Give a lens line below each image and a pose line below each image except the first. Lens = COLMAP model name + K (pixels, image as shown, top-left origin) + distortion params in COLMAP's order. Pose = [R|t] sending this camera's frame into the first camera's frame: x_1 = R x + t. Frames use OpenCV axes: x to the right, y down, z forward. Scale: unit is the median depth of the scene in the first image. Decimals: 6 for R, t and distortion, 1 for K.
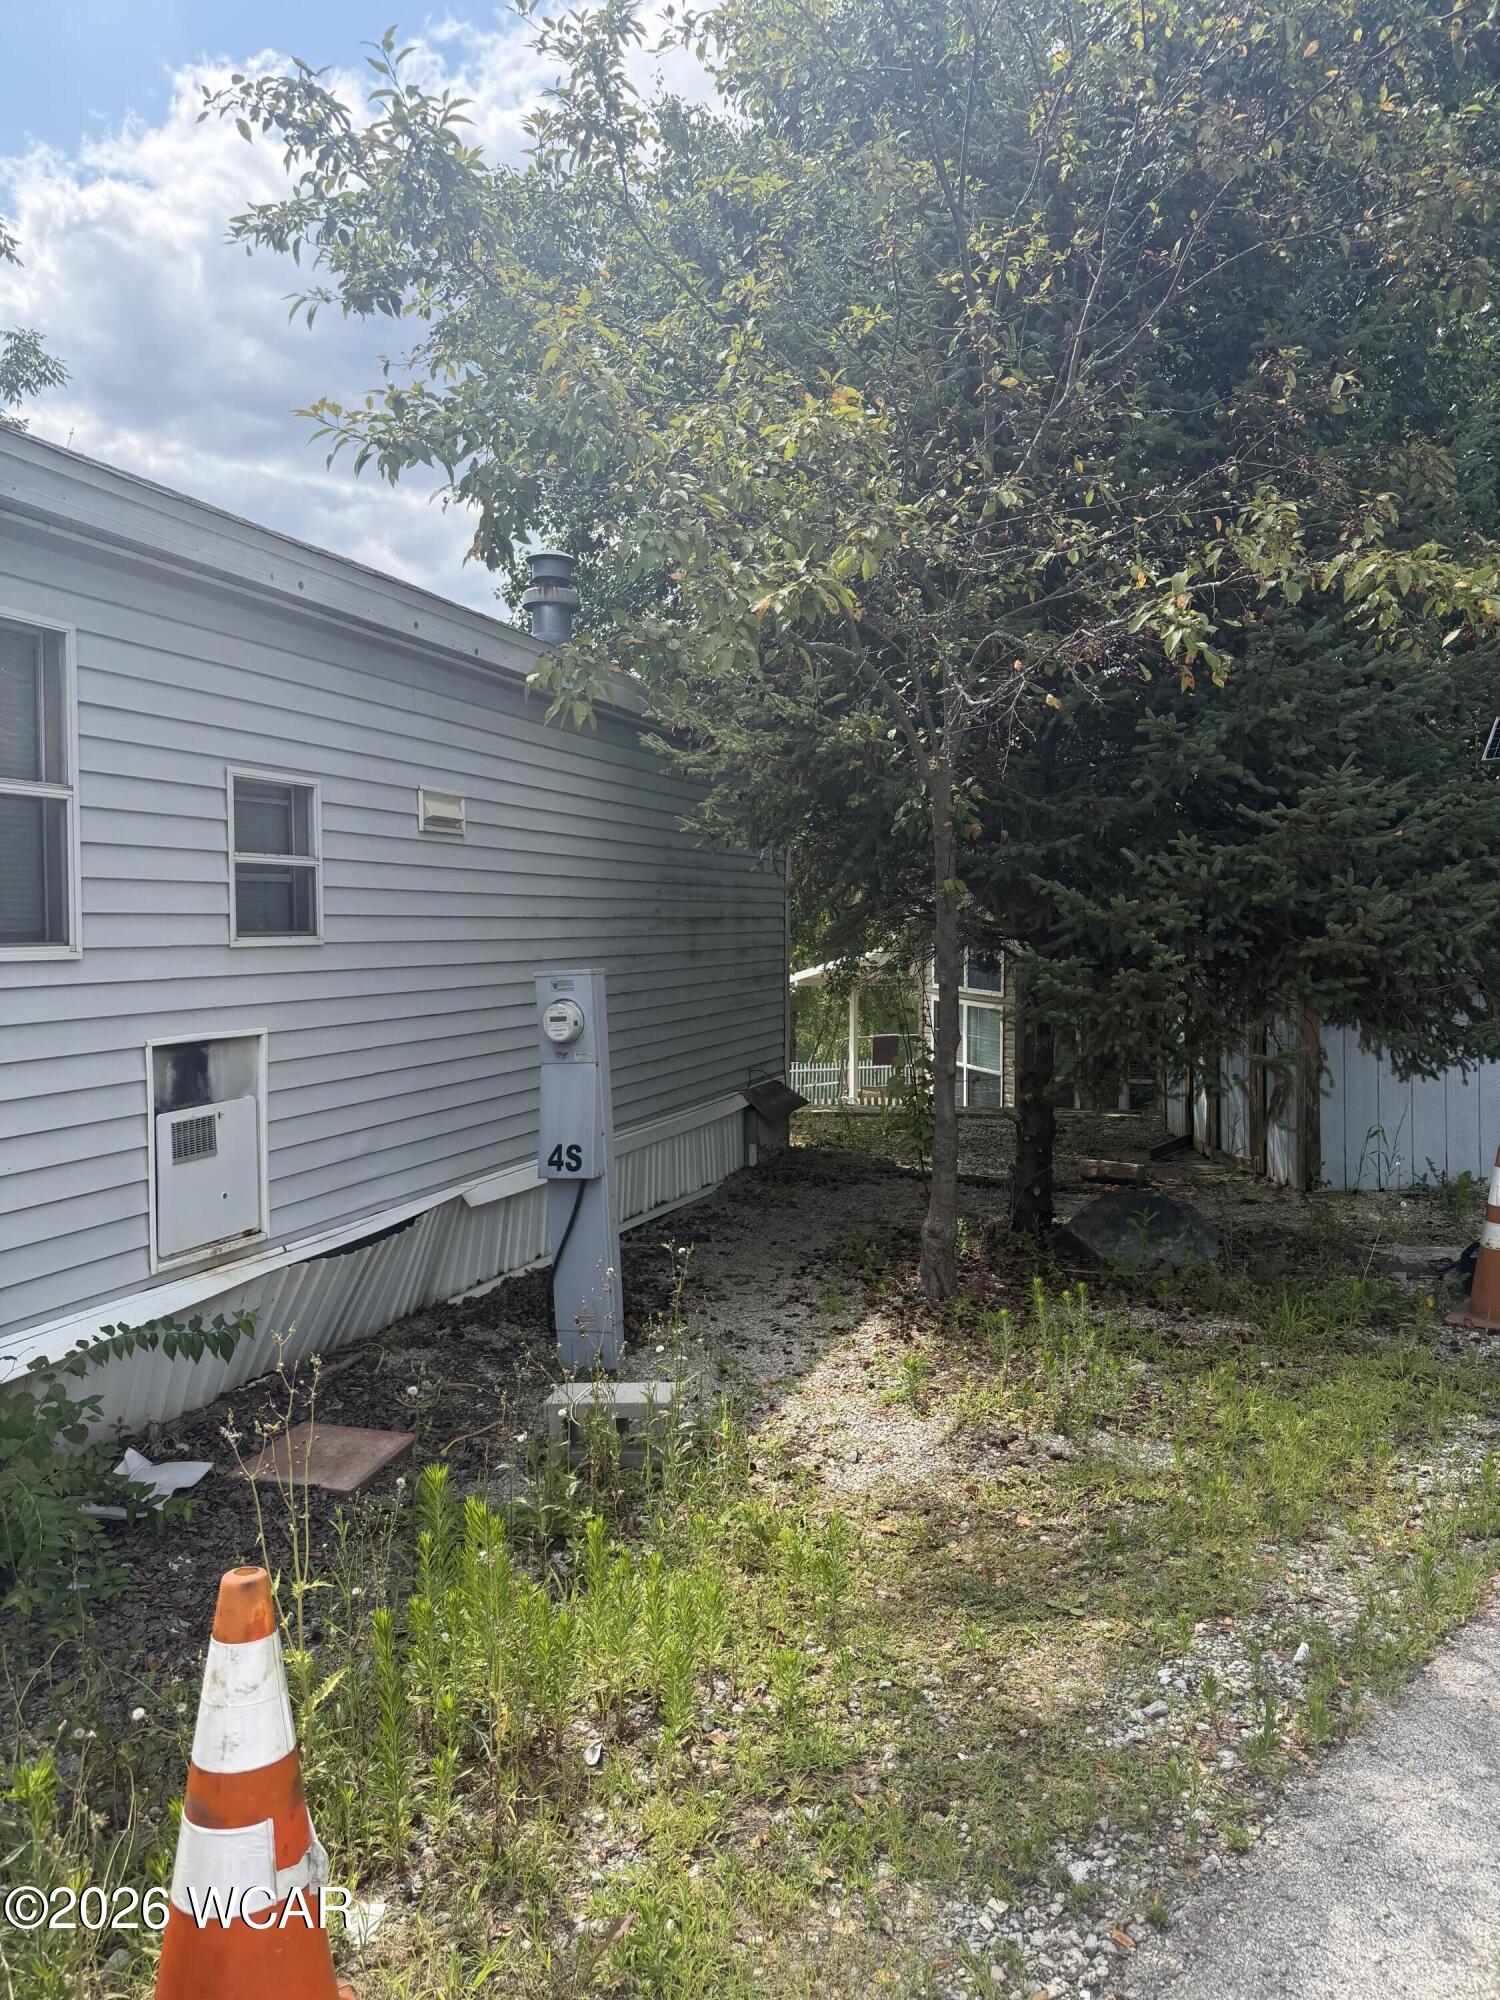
lens RADIAL K [[1426.4, 0, 748.2], [0, 1426.4, 996.0], [0, 0, 1]] dist [0.006881, 0.000187]
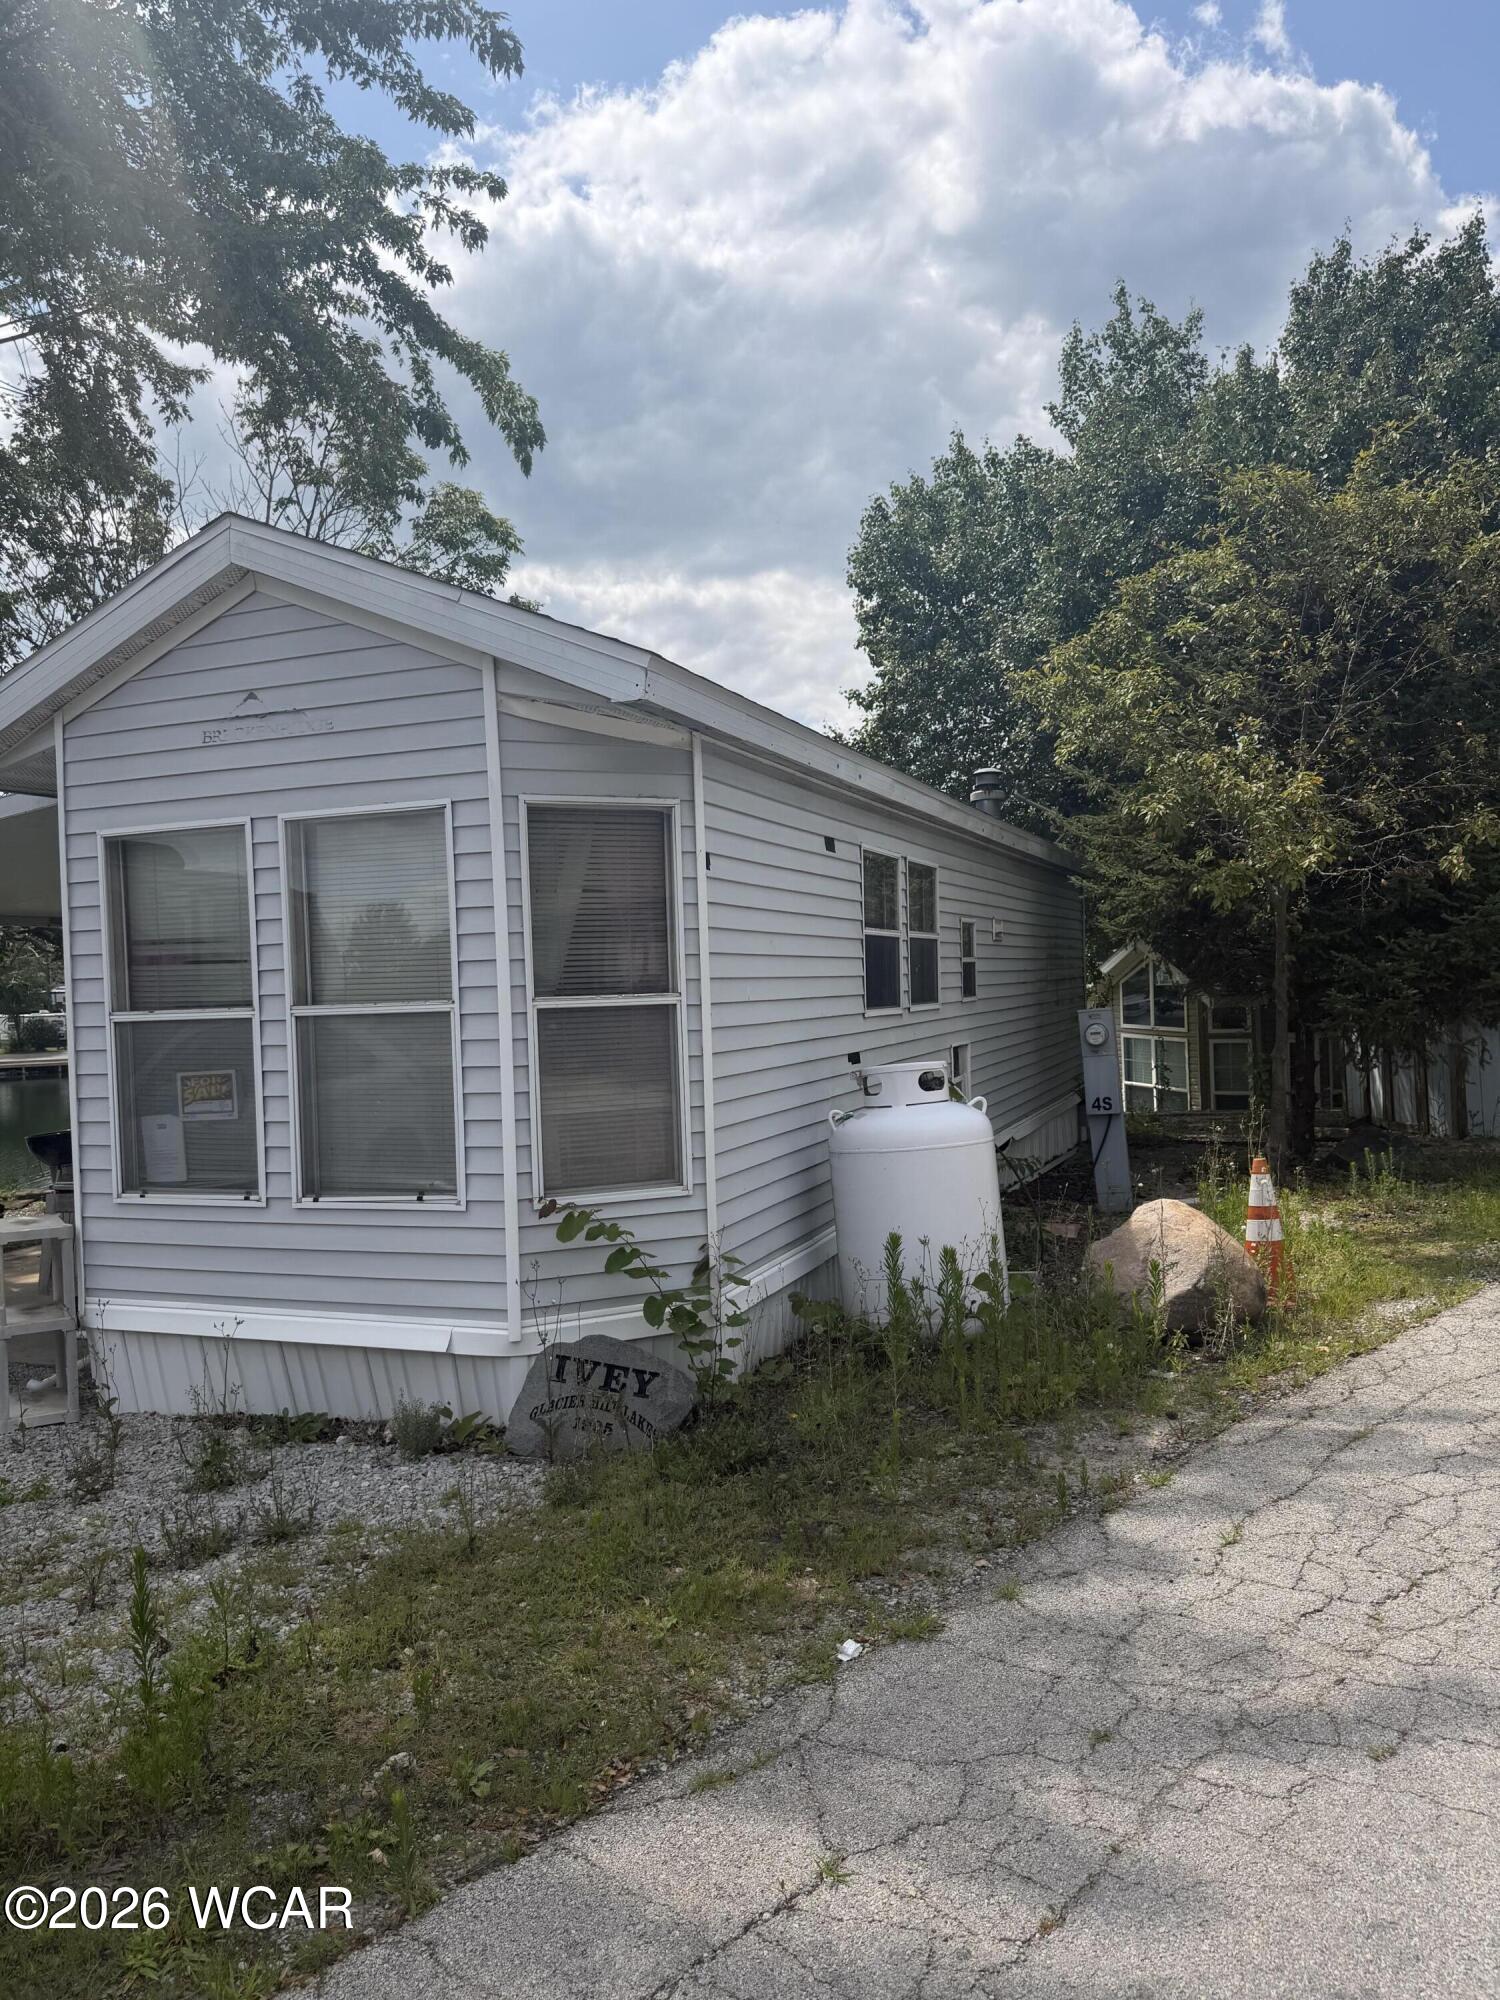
lens RADIAL K [[1426.4, 0, 753.7], [0, 1426.4, 1002.0], [0, 0, 1]] dist [0.006881, 0.000187]
pose [[0.998635, -0.034144, -0.039533, -0.524478], [0.032962, 0.999000, -0.030194, 0.016566], [0.040524, 0.028850, 0.998762, -0.991151]]
